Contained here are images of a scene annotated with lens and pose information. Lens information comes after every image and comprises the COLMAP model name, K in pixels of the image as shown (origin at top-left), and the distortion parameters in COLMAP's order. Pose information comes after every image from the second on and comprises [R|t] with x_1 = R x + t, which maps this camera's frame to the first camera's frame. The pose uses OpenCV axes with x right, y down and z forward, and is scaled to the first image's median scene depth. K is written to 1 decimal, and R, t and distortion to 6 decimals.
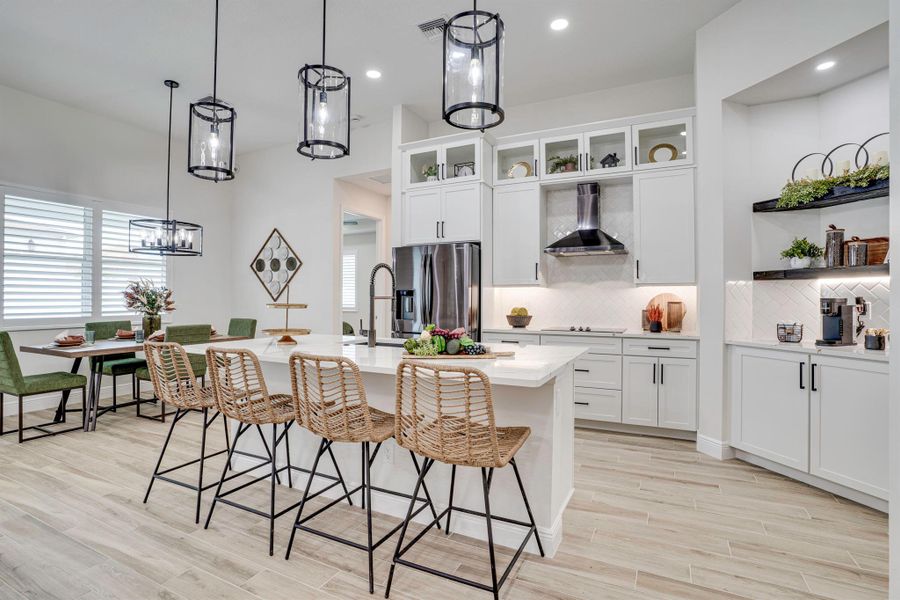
lens RADIAL K [[439.2, 0, 448.5], [0, 439.2, 294.8], [0, 0, 1]] dist [-0.074324, 0.031371]
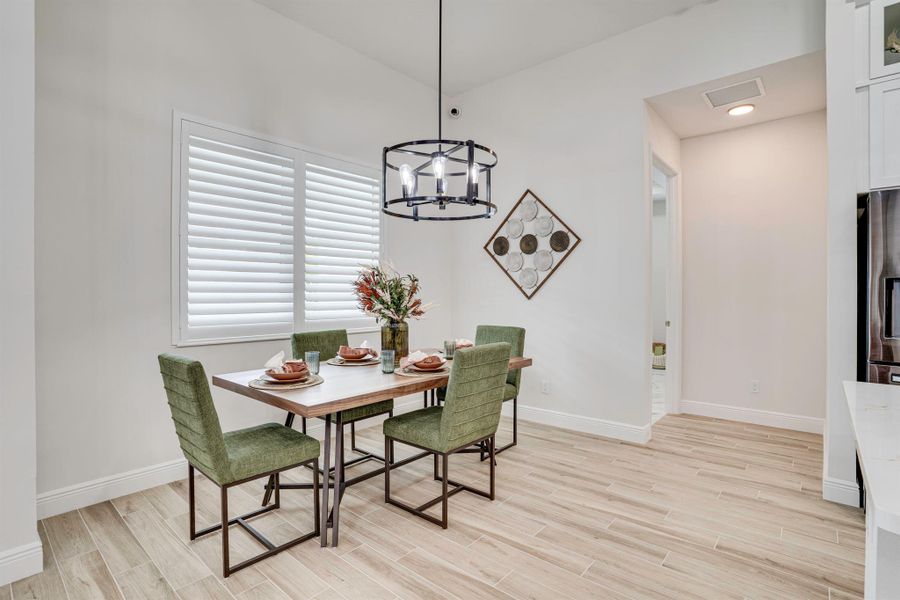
lens RADIAL K [[439.2, 0, 448.5], [0, 439.2, 294.8], [0, 0, 1]] dist [-0.074324, 0.031371]
pose [[0.968671, 0.000081, -0.248348, -0.457400], [0.002415, 0.999950, 0.009748, 0.002328], [0.248336, -0.010042, 0.968622, 0.414810]]
